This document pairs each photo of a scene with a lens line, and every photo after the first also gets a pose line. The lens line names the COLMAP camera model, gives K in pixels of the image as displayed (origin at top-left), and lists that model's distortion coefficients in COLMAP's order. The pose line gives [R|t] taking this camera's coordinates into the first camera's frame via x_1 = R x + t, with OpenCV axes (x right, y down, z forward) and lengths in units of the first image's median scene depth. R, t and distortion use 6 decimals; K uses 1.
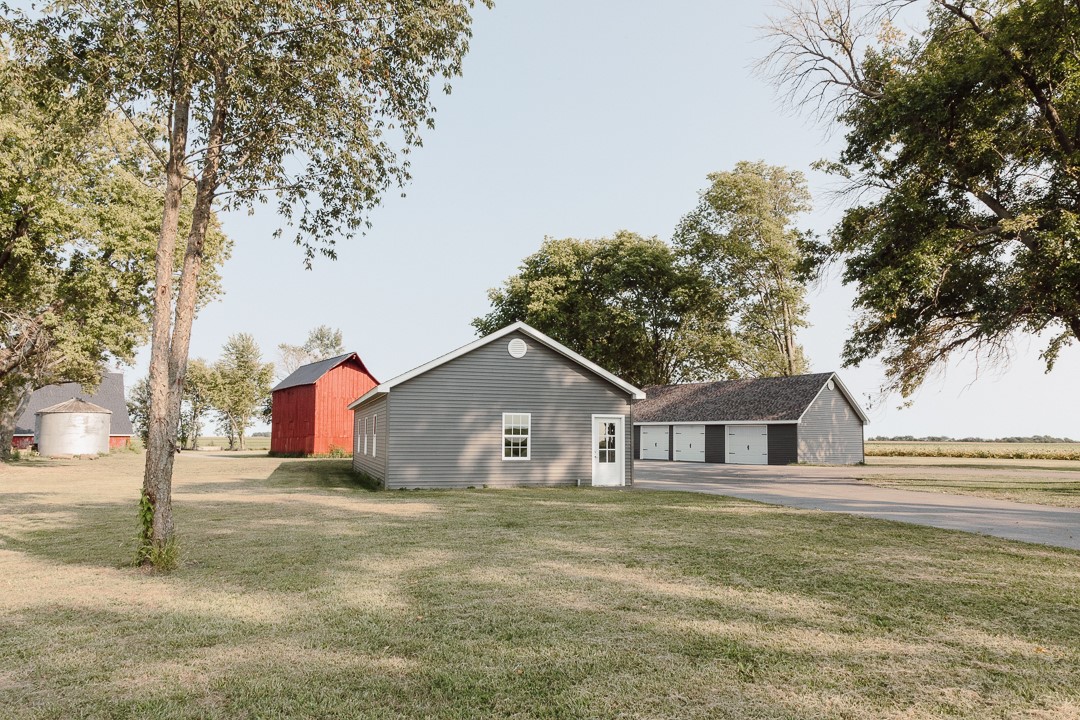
lens RADIAL K [[738.1, 0, 529.9], [0, 738.1, 363.8], [0, 0, 1]] dist [0.012453, 0.003378]
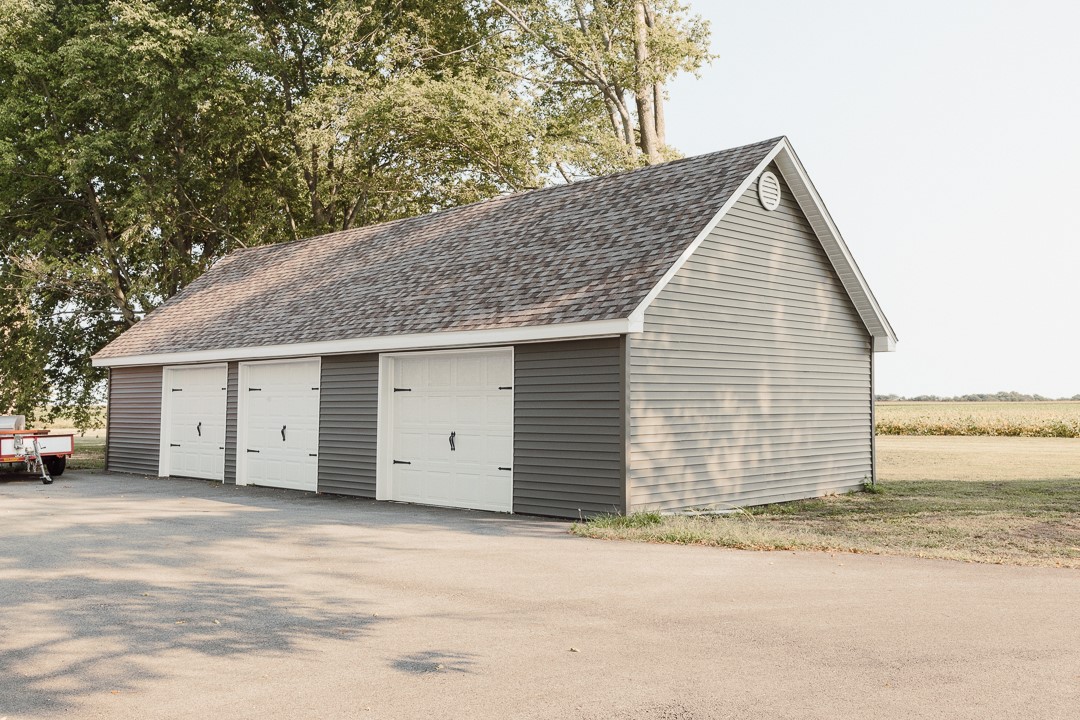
lens RADIAL K [[1015.4, 0, 537.6], [0, 1015.4, 359.2], [0, 0, 1]] dist [0.001542, -0.000657]
pose [[0.984386, -0.005093, 0.175947, 0.261797], [-0.004980, 0.998376, 0.056759, 0.065756], [-0.175950, -0.056749, 0.982762, 0.654757]]
